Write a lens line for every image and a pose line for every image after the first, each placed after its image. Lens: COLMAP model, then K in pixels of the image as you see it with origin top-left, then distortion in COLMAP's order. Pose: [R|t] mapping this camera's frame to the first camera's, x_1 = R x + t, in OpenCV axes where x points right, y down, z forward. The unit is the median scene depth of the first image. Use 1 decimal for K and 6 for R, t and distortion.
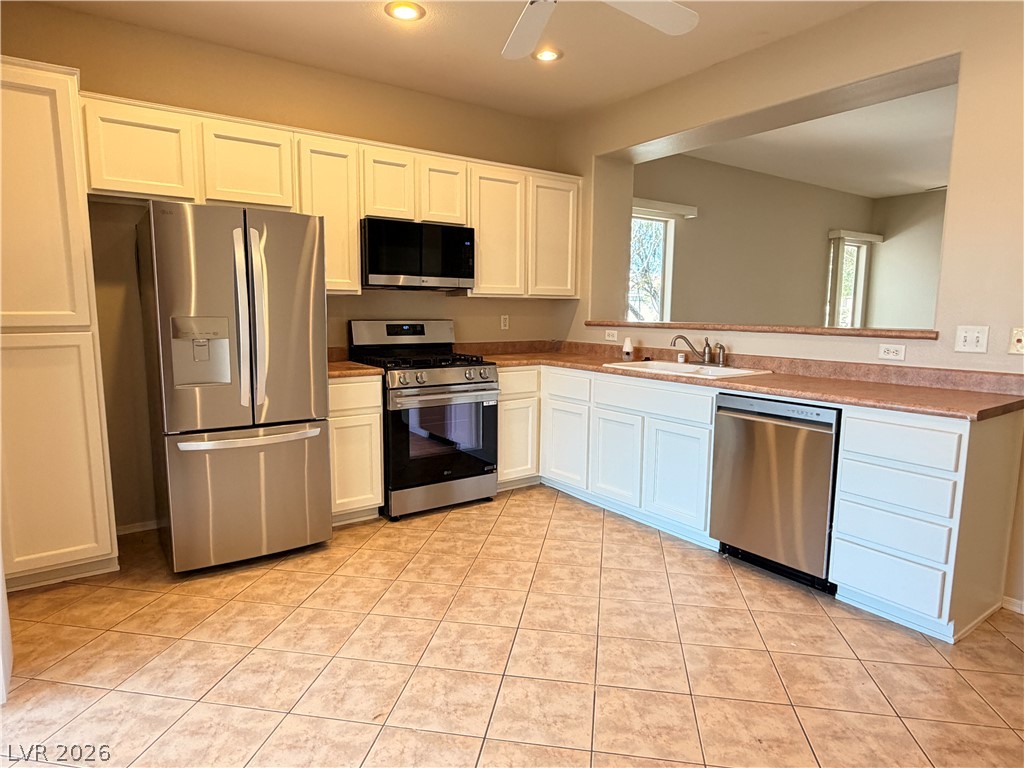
lens RADIAL K [[606.8, 0, 516.0], [0, 606.8, 382.7], [0, 0, 1]] dist [0.003032, -0.000146]
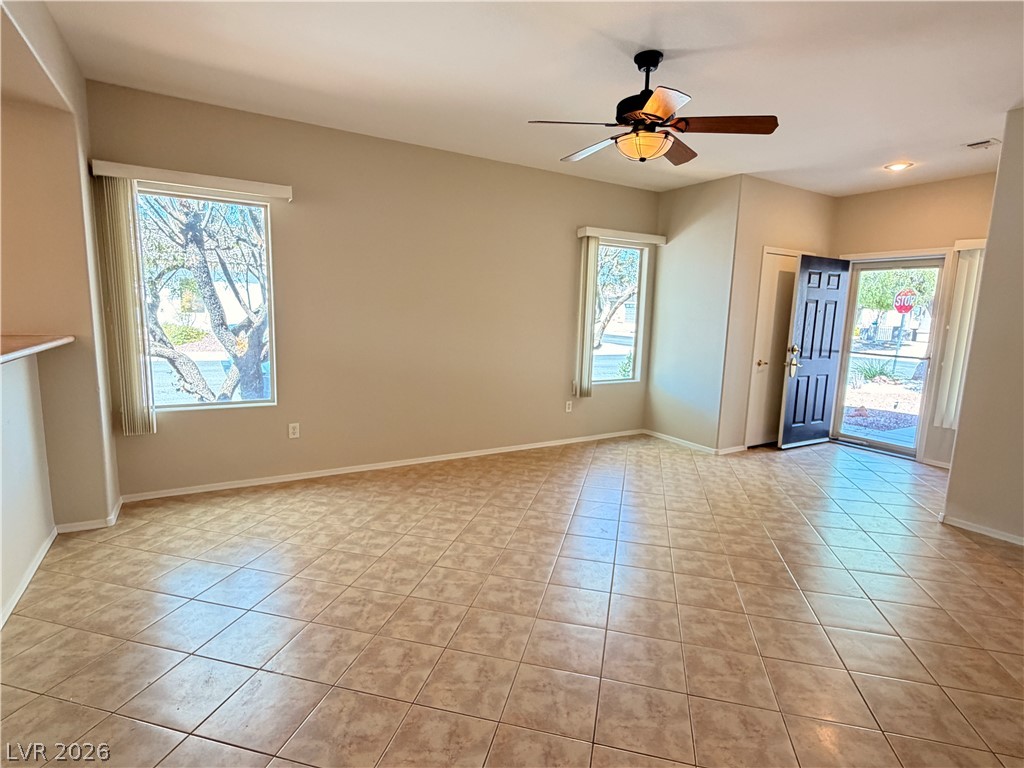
lens RADIAL K [[516.5, 0, 509.8], [0, 516.5, 385.2], [0, 0, 1]] dist [0.002044, 0.000273]
pose [[0.995799, 0.033123, -0.085371, 0.938838], [-0.031501, 0.999298, 0.020281, -0.091295], [0.085983, -0.017507, 0.996143, 0.543456]]
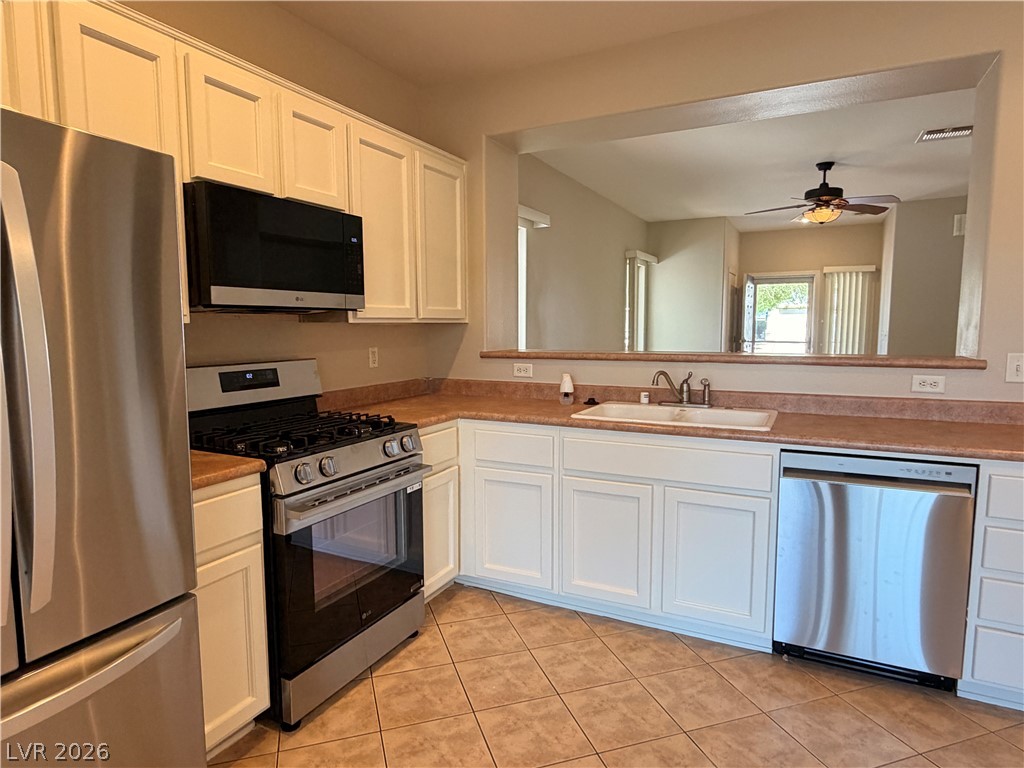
lens RADIAL K [[606.0, 0, 512.0], [0, 606.0, 384.0], [0, 0, 1]] dist [0.000432, 0.000625]
pose [[0.887134, -0.057749, 0.457884, -0.242085], [0.068536, 0.997624, -0.006965, -0.065478], [-0.456394, 0.037560, 0.888985, 0.379379]]
